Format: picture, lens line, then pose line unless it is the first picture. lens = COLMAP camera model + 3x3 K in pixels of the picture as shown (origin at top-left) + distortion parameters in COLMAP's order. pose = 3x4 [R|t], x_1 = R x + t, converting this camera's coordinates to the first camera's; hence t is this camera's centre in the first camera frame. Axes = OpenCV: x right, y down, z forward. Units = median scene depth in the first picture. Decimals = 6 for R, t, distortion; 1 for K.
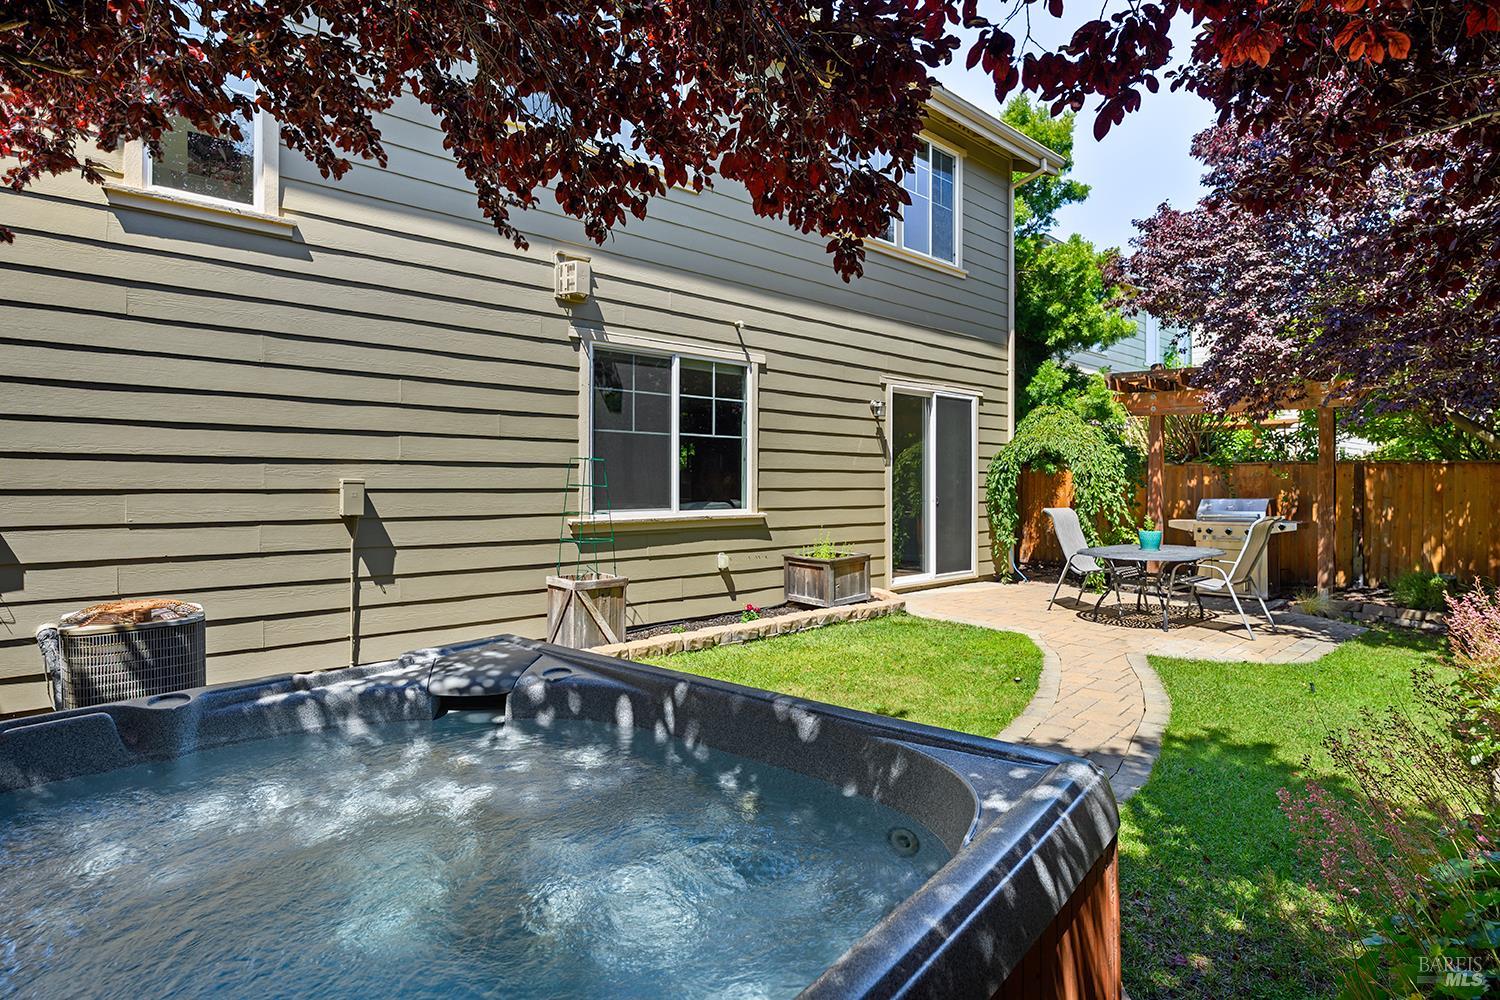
lens RADIAL K [[754.8, 0, 748.3], [0, 754.8, 501.9], [0, 0, 1]] dist [0.007462, 0.000412]
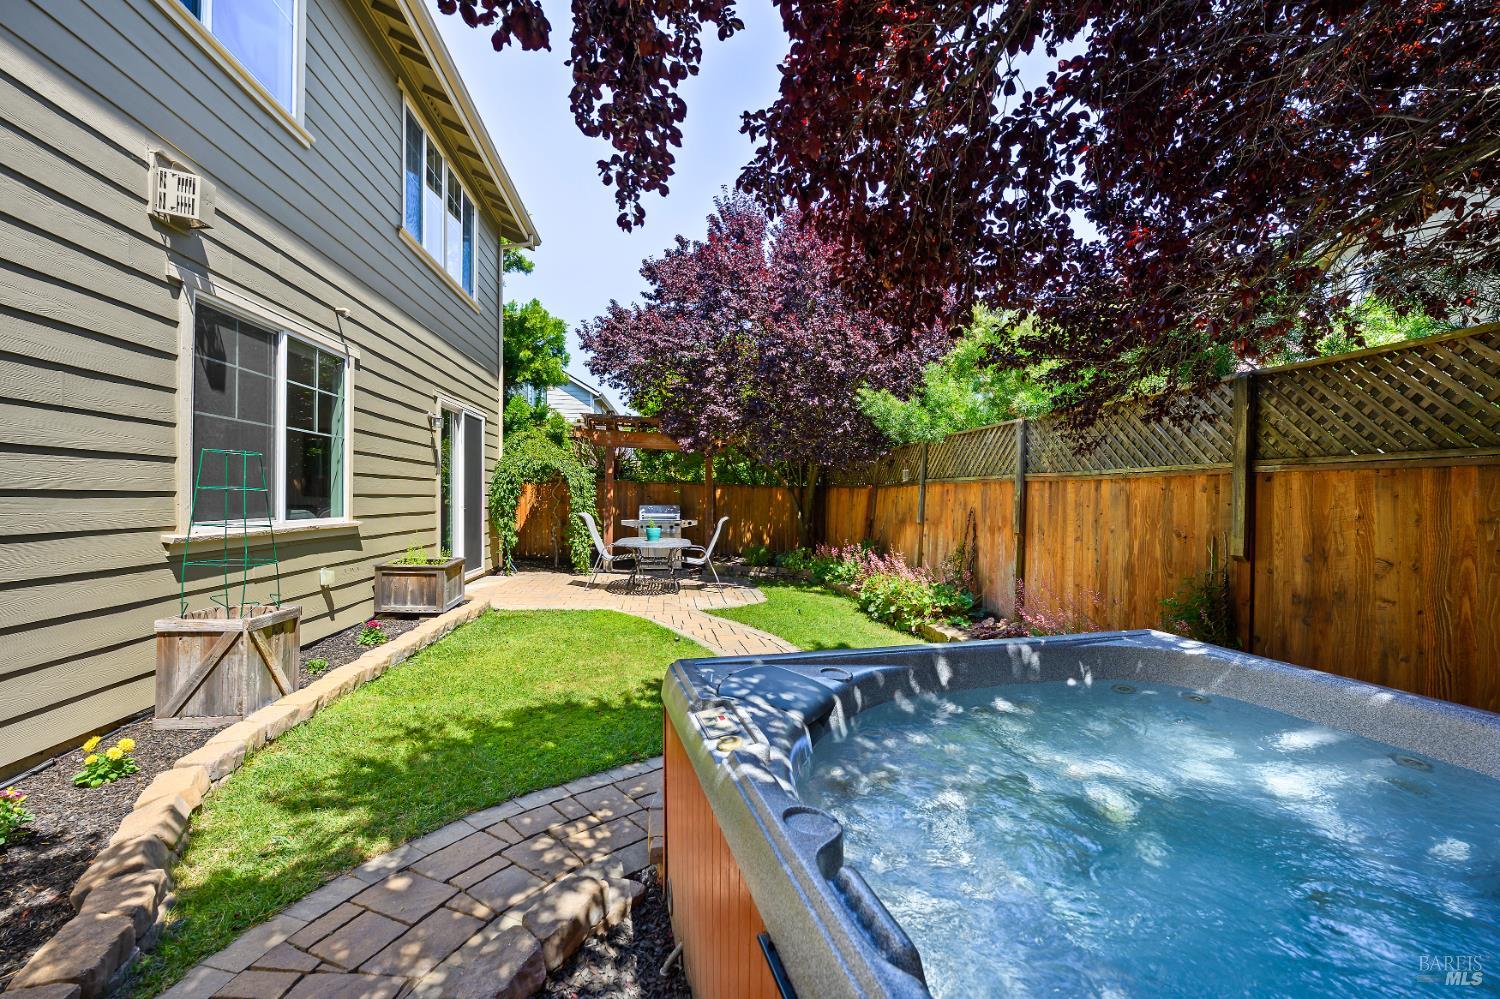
lens RADIAL K [[603.7, 0, 751.0], [0, 603.7, 503.4], [0, 0, 1]] dist [0.000657, -0.000076]
pose [[0.550216, 0.006660, 0.834996, -0.356623], [-0.004346, 0.999977, -0.005112, -0.005553], [-0.835011, -0.000817, 0.550233, 0.207892]]
